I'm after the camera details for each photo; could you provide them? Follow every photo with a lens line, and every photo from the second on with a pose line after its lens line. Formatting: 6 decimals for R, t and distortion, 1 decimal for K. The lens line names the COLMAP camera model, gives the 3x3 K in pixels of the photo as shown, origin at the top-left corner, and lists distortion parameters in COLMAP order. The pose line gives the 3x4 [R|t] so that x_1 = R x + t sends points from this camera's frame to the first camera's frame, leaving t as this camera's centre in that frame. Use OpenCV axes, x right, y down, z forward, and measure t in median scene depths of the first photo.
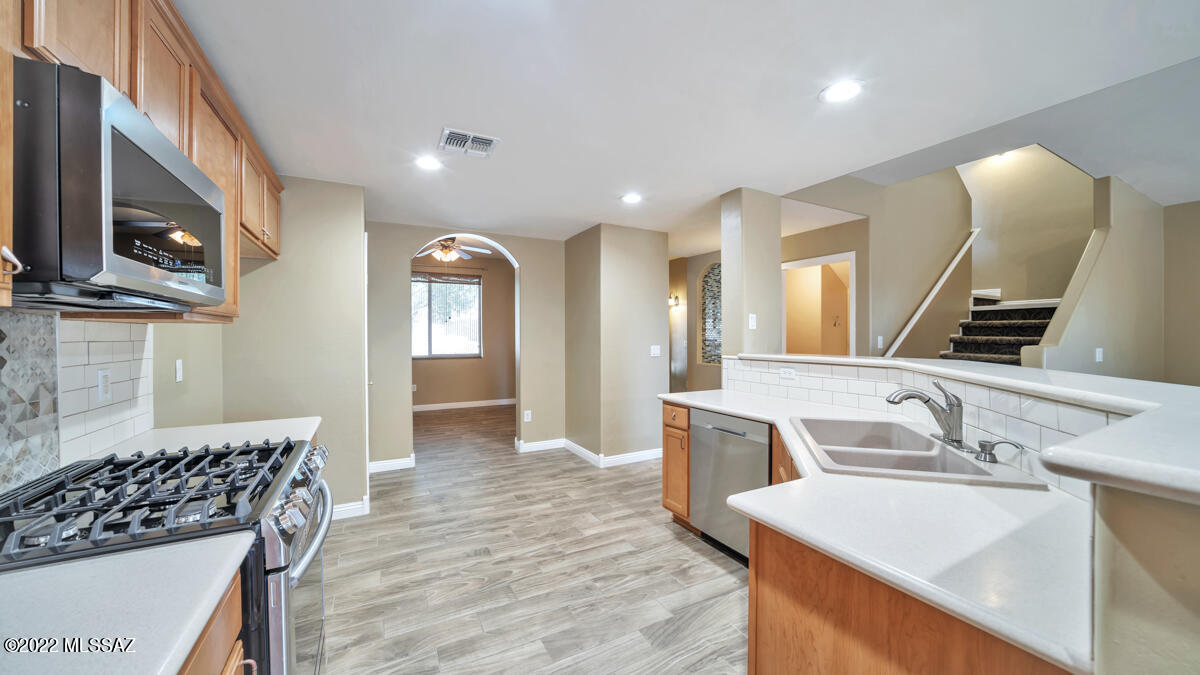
lens RADIAL K [[418.7, 0, 593.8], [0, 418.7, 339.3], [0, 0, 1]] dist [-0.016213, -0.000070]
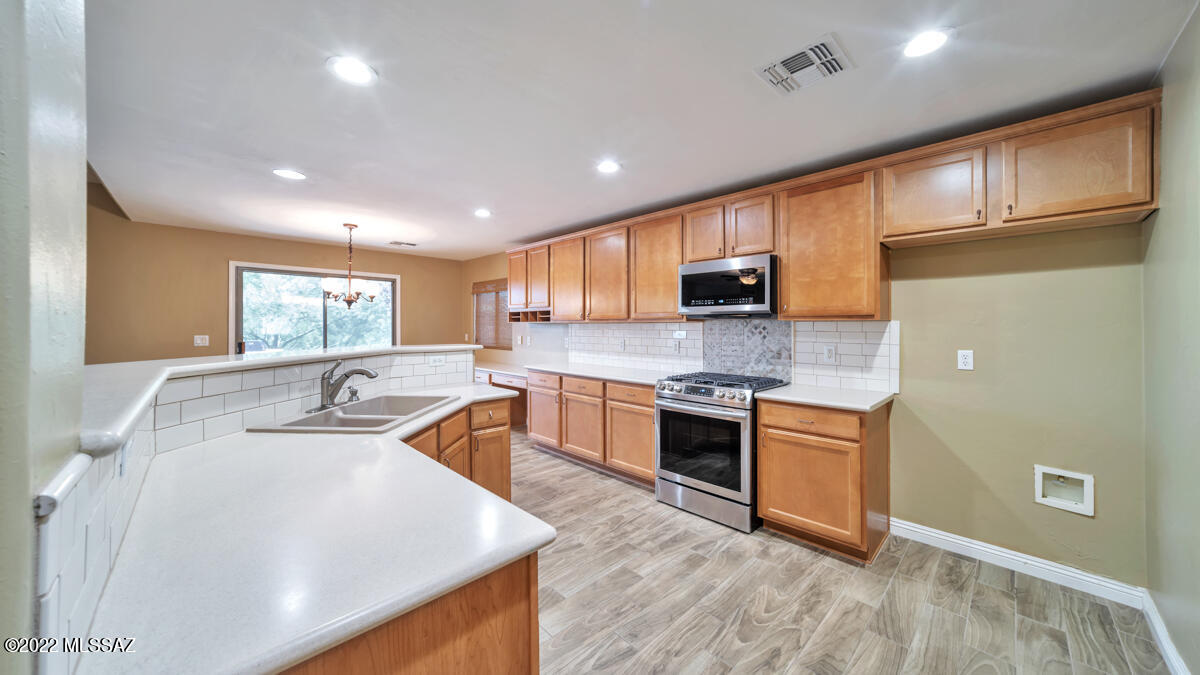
lens RADIAL K [[418.7, 0, 593.2], [0, 418.7, 326.5], [0, 0, 1]] dist [-0.016213, -0.000070]
pose [[-0.963702, -0.007214, -0.266882, 0.315988], [-0.009779, 0.999918, 0.008285, -0.018831], [0.266801, 0.010594, -0.963693, 1.944404]]
